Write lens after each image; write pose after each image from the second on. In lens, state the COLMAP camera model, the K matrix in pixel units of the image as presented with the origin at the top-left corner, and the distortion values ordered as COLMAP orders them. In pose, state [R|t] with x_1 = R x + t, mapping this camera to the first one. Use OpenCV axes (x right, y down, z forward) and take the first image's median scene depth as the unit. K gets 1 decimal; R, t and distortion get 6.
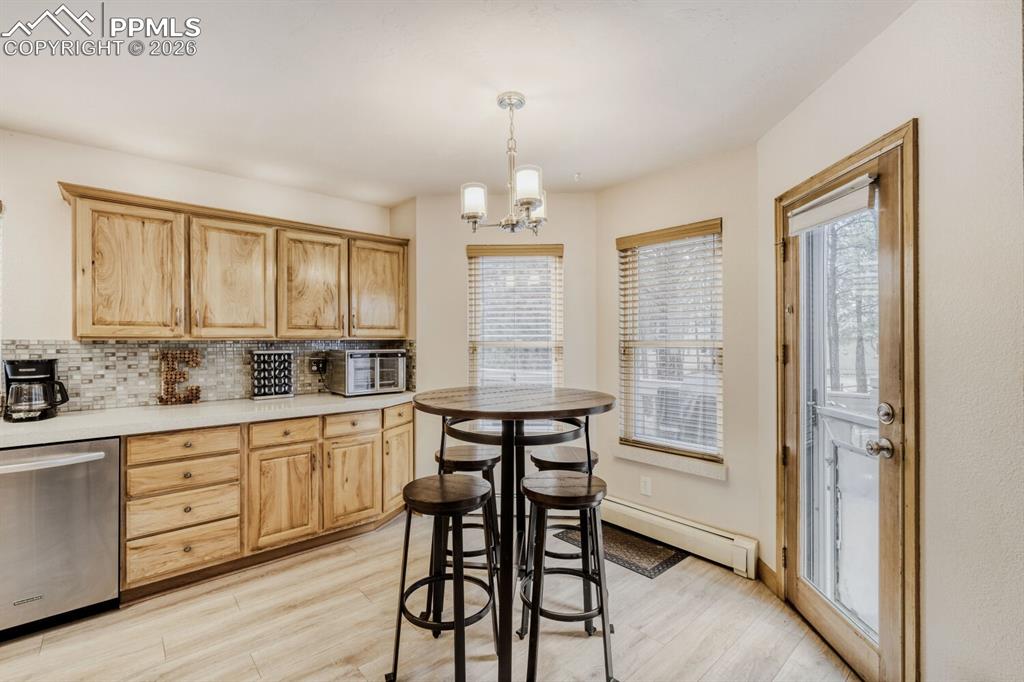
lens RADIAL K [[453.5, 0, 506.9], [0, 453.5, 340.5], [0, 0, 1]] dist [-0.005347, -0.001081]
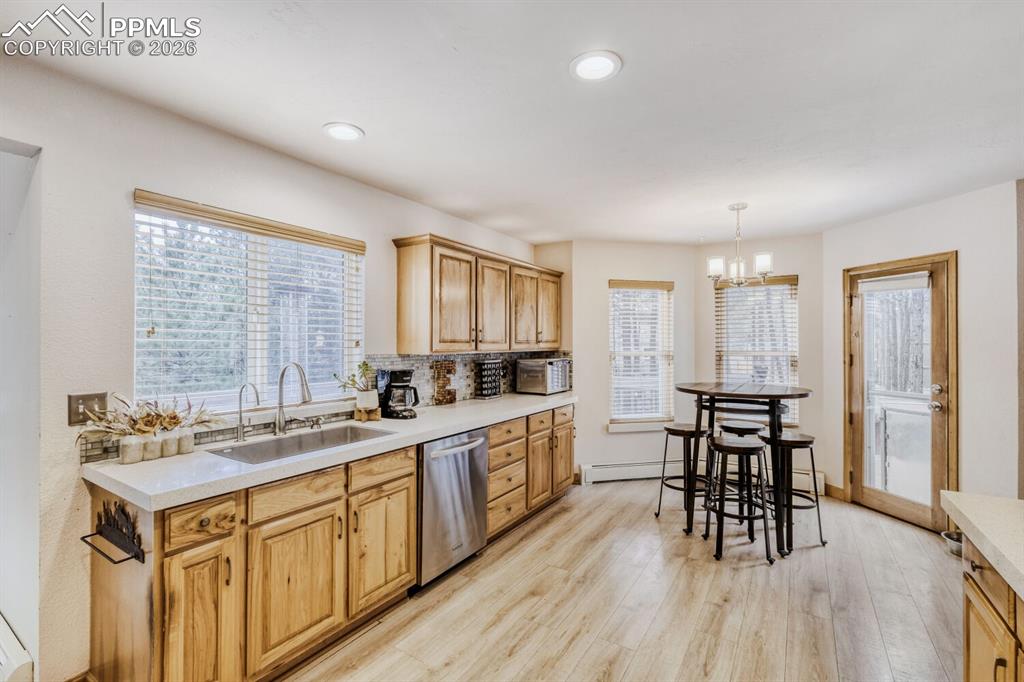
lens RADIAL K [[453.5, 0, 514.1], [0, 453.5, 338.5], [0, 0, 1]] dist [-0.005347, -0.001081]
pose [[0.962961, 0.002773, 0.269627, -0.898485], [0.000872, 0.999910, -0.013396, -0.024274], [-0.269640, 0.013135, 0.962872, -0.264586]]
